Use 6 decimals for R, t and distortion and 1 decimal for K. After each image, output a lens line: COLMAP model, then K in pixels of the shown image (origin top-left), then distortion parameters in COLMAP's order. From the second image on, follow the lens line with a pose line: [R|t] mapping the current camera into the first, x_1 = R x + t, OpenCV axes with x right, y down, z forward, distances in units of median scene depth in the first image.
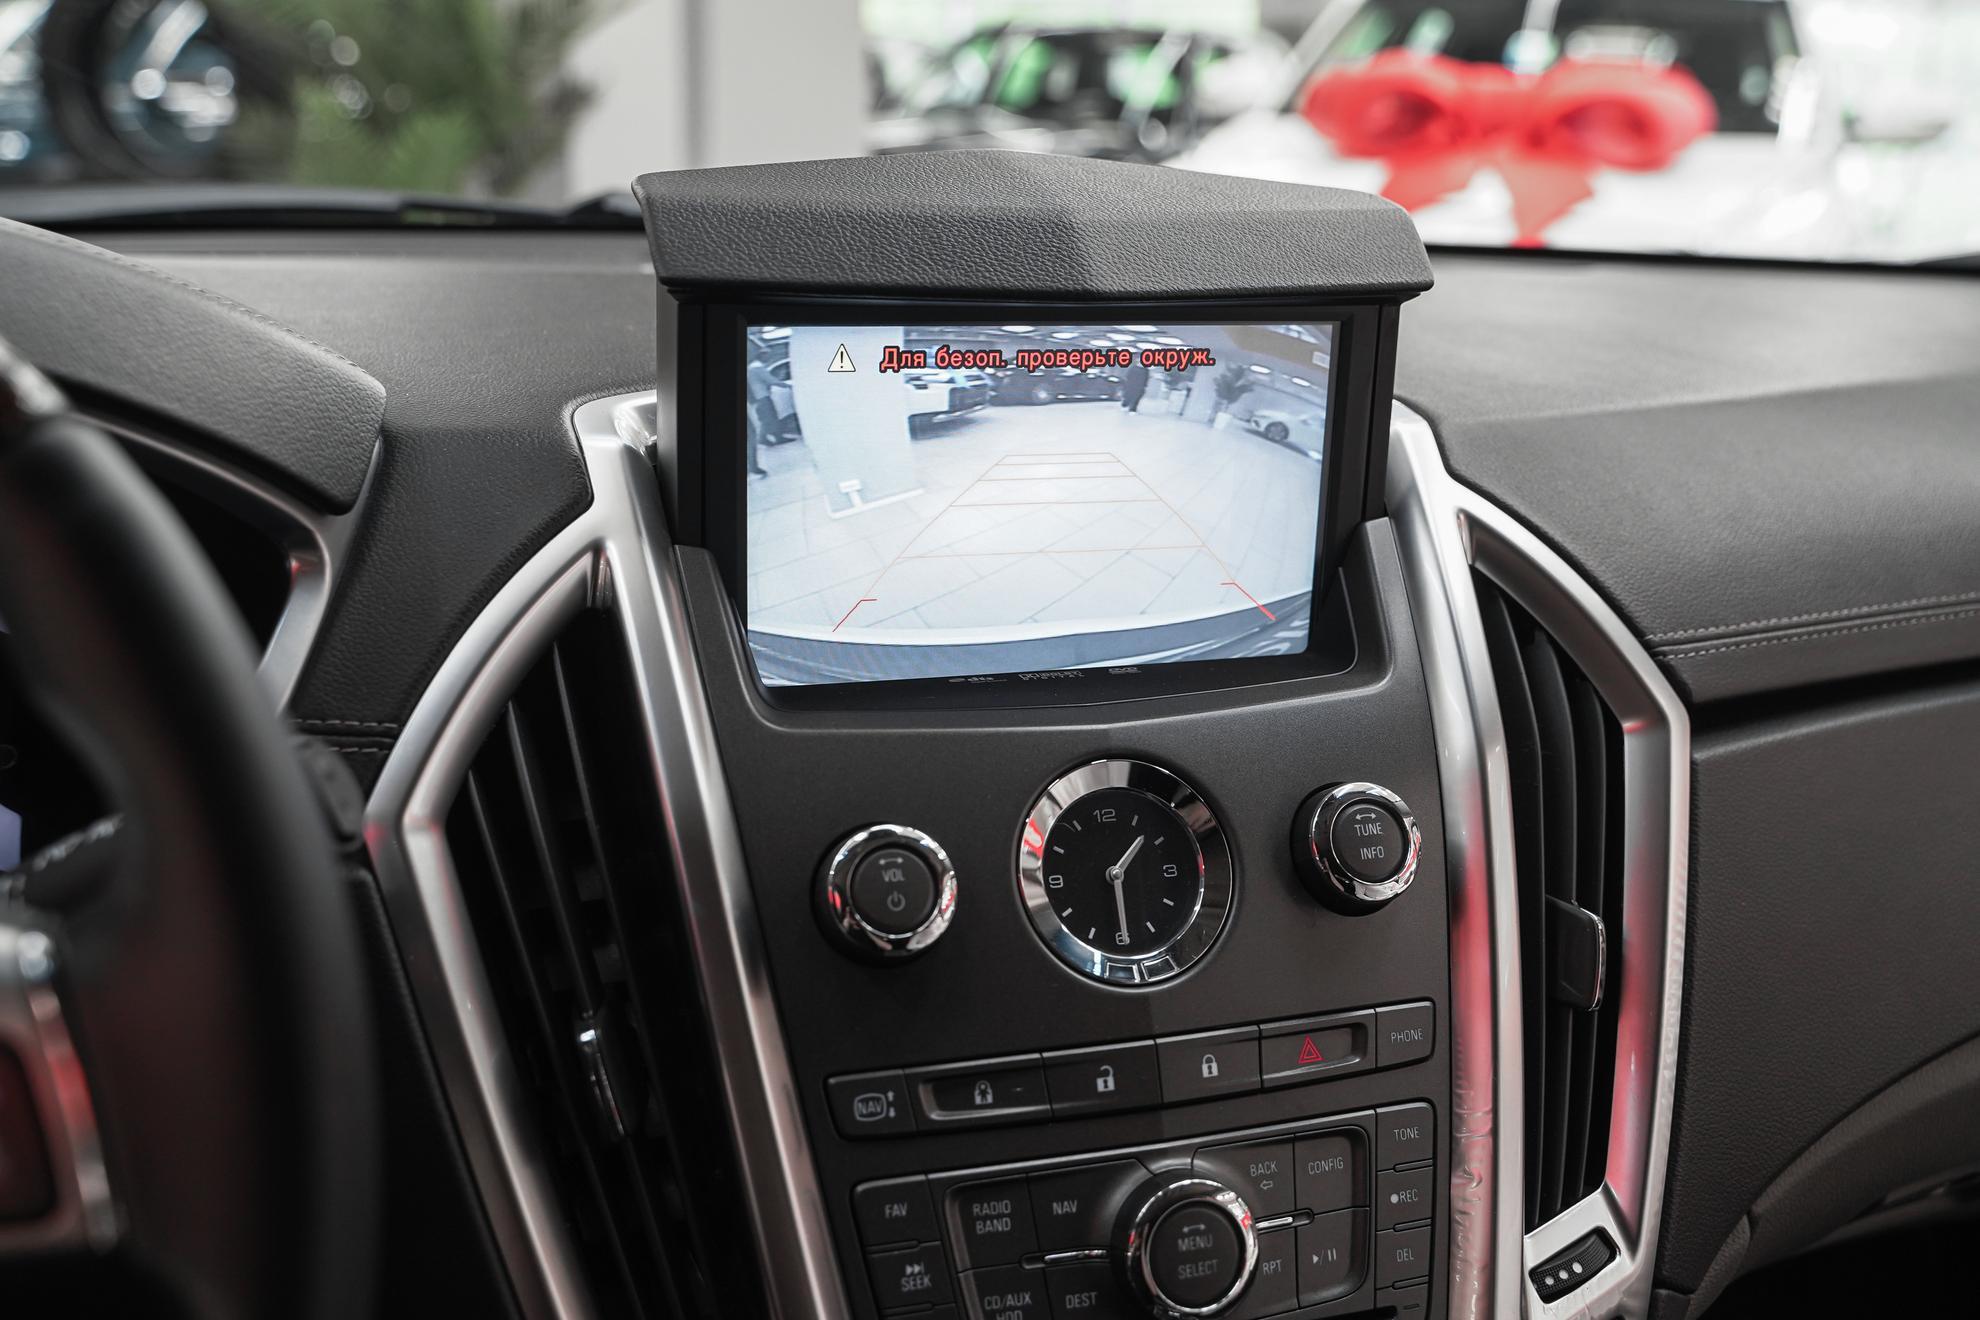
lens RADIAL K [[1882.5, 0, 991.5], [0, 1882.5, 630.3], [0, 0, 1]] dist [-0.015732, -0.005637]
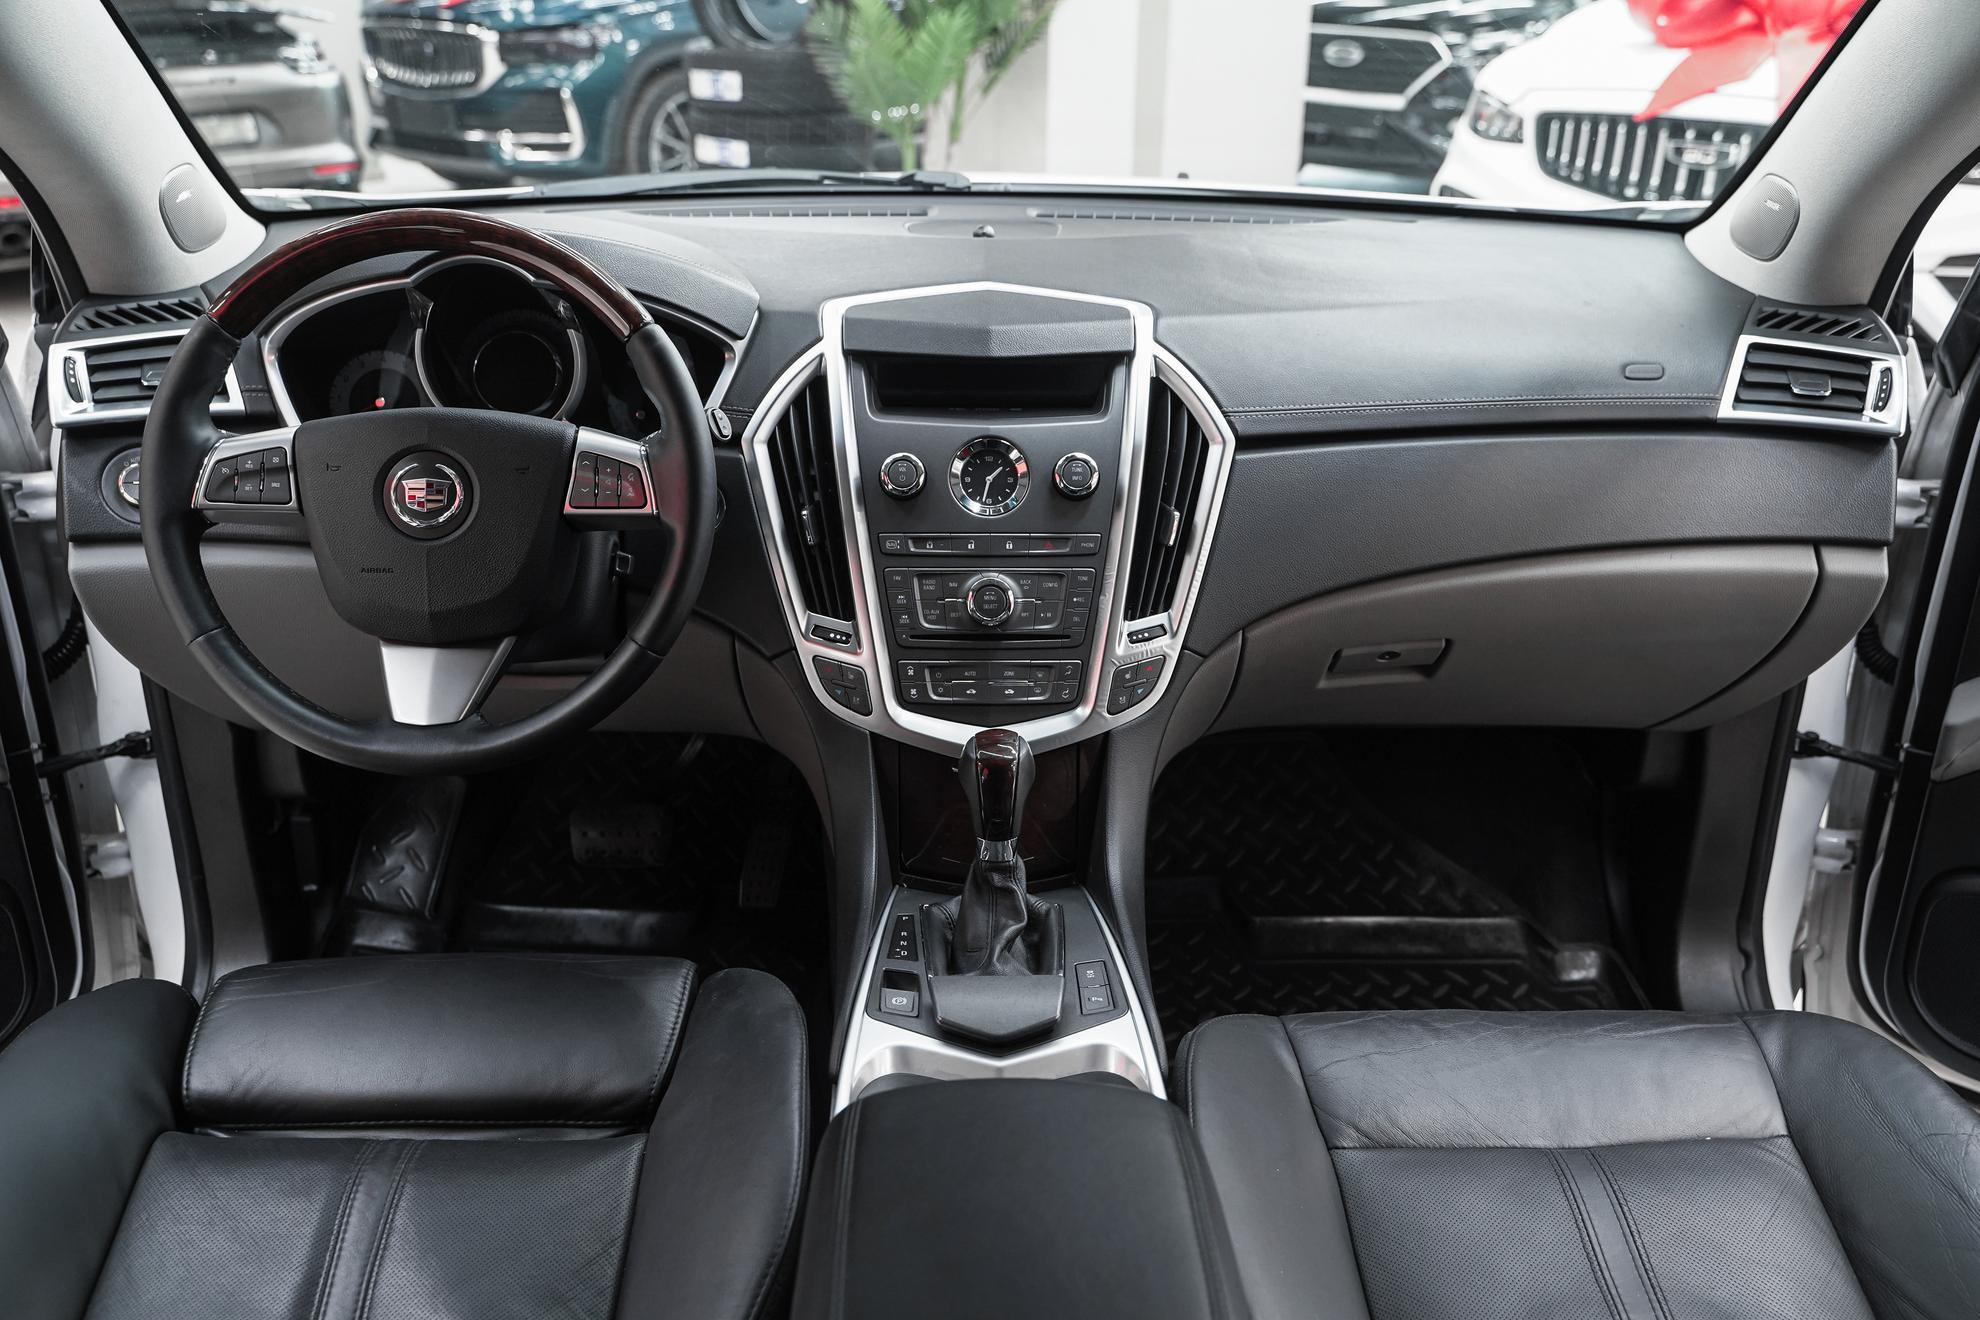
lens RADIAL K [[1595.2, 0, 990.0], [0, 1595.2, 660.0], [0, 0, 1]] dist [-0.014623, -0.001991]
pose [[0.960654, 0.099032, -0.259492, 0.740754], [-0.057260, 0.984820, 0.163864, 0.002980], [0.271780, -0.142559, 0.951742, -1.380198]]
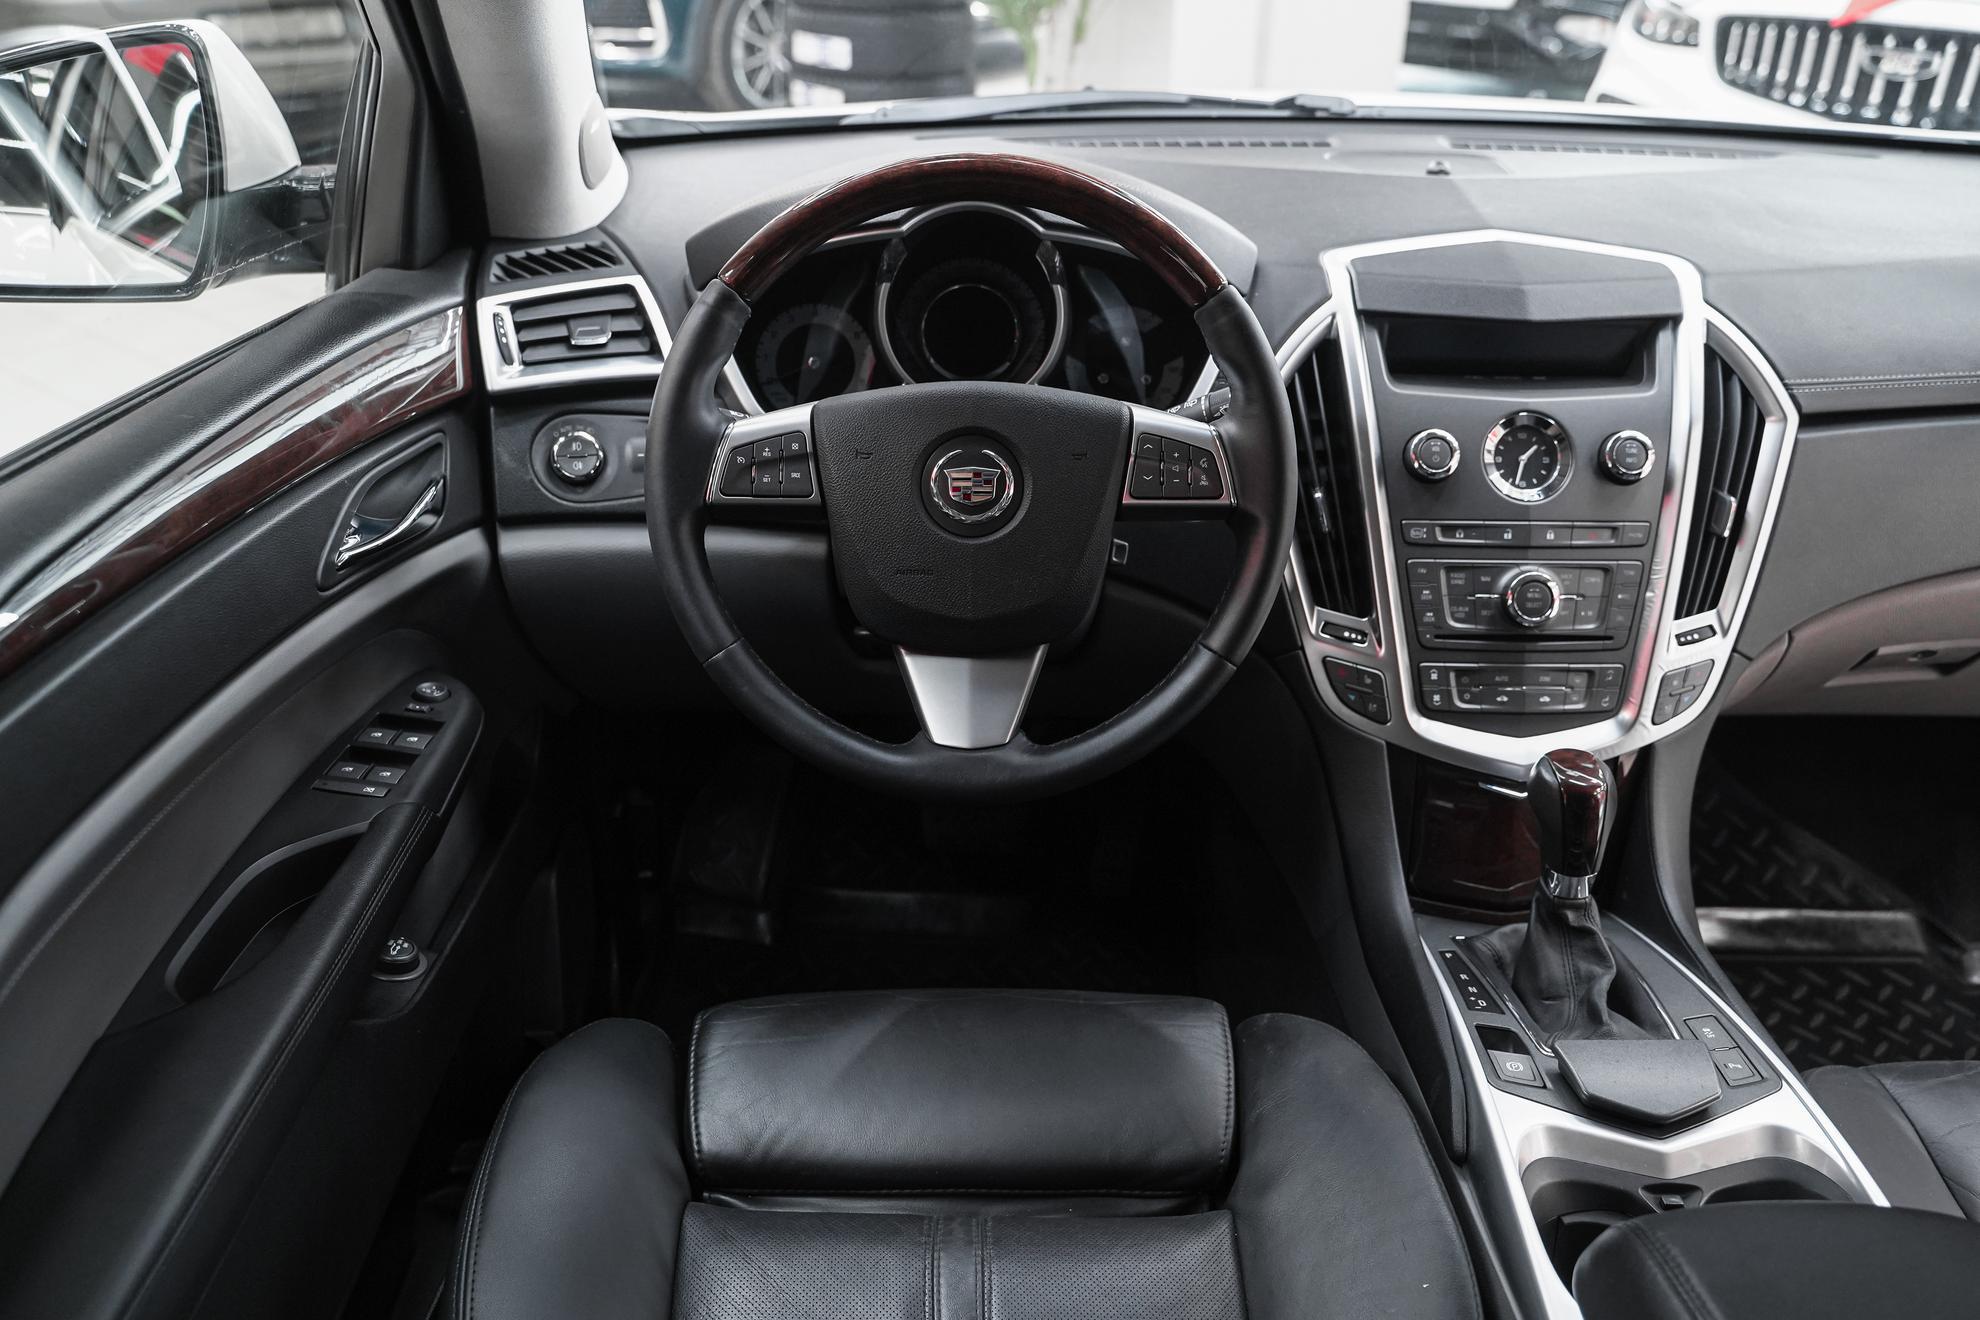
lens RADIAL K [[1595.2, 0, 990.0], [0, 1595.2, 660.0], [0, 0, 1]] dist [-0.014623, -0.001991]
pose [[0.956067, 0.123378, -0.265919, -0.017874], [-0.063572, 0.972793, 0.222781, -0.040562], [0.286171, -0.196089, 0.937899, -1.305676]]
